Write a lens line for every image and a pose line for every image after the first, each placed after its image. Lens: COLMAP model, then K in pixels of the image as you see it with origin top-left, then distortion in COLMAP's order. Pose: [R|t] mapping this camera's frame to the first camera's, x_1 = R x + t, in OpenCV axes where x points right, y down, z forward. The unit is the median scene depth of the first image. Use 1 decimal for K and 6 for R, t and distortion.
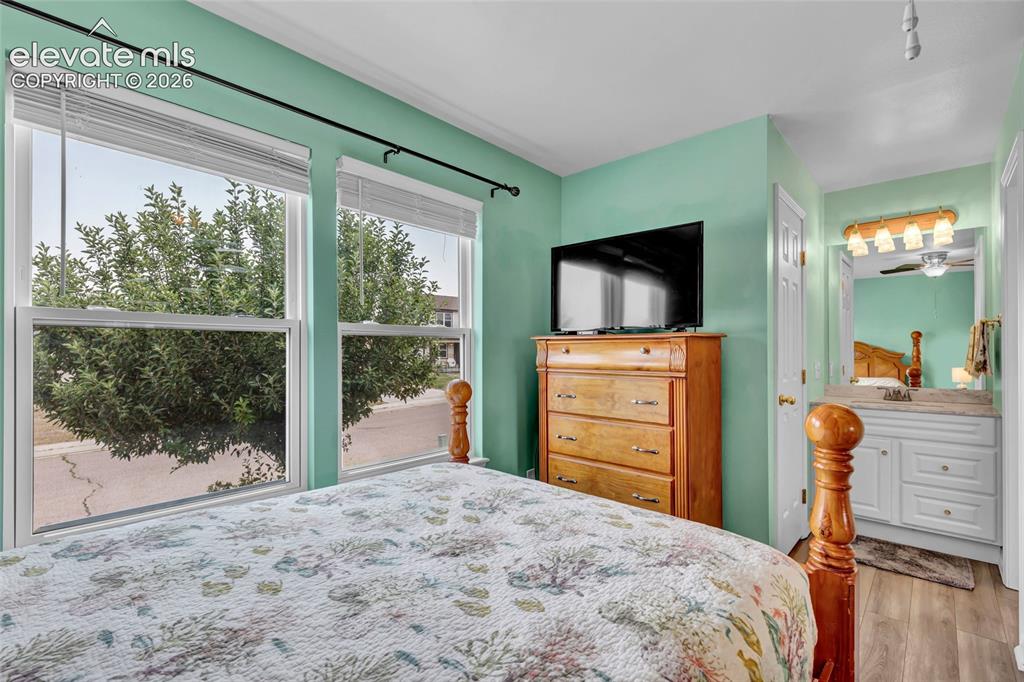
lens RADIAL K [[464.7, 0, 504.1], [0, 464.7, 353.3], [0, 0, 1]] dist [0.011936, 0.000369]
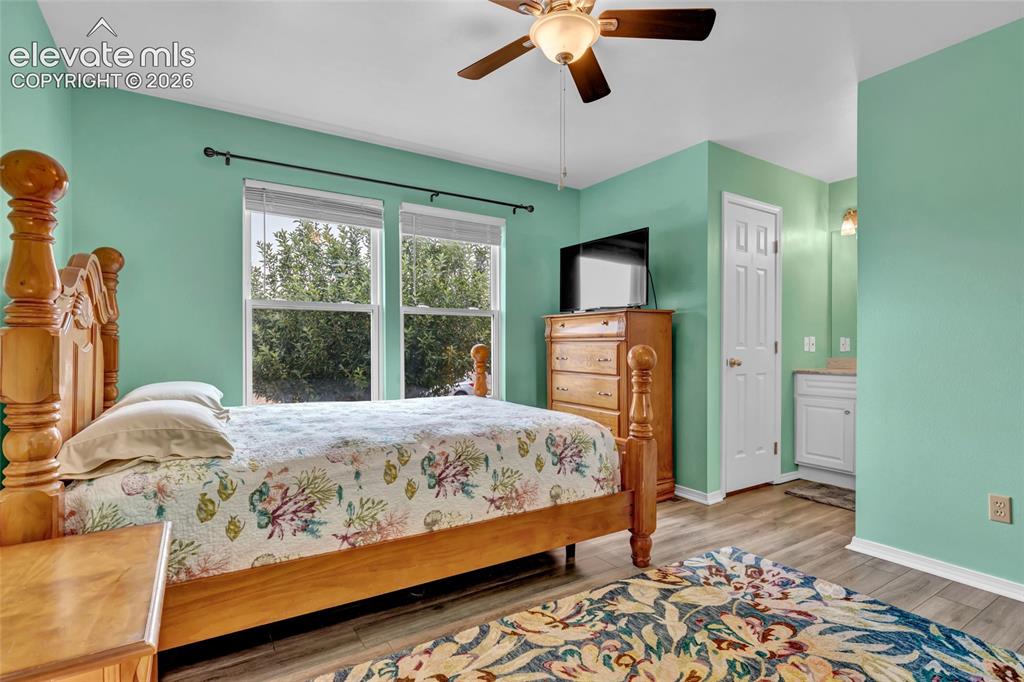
lens RADIAL K [[514.3, 0, 511.7], [0, 514.3, 340.7], [0, 0, 1]] dist [-0.000492, 0.000075]
pose [[0.966086, -0.000608, -0.258219, 0.361405], [-0.002766, 0.999915, -0.012703, 0.057127], [0.258205, 0.012987, 0.966003, -0.464069]]
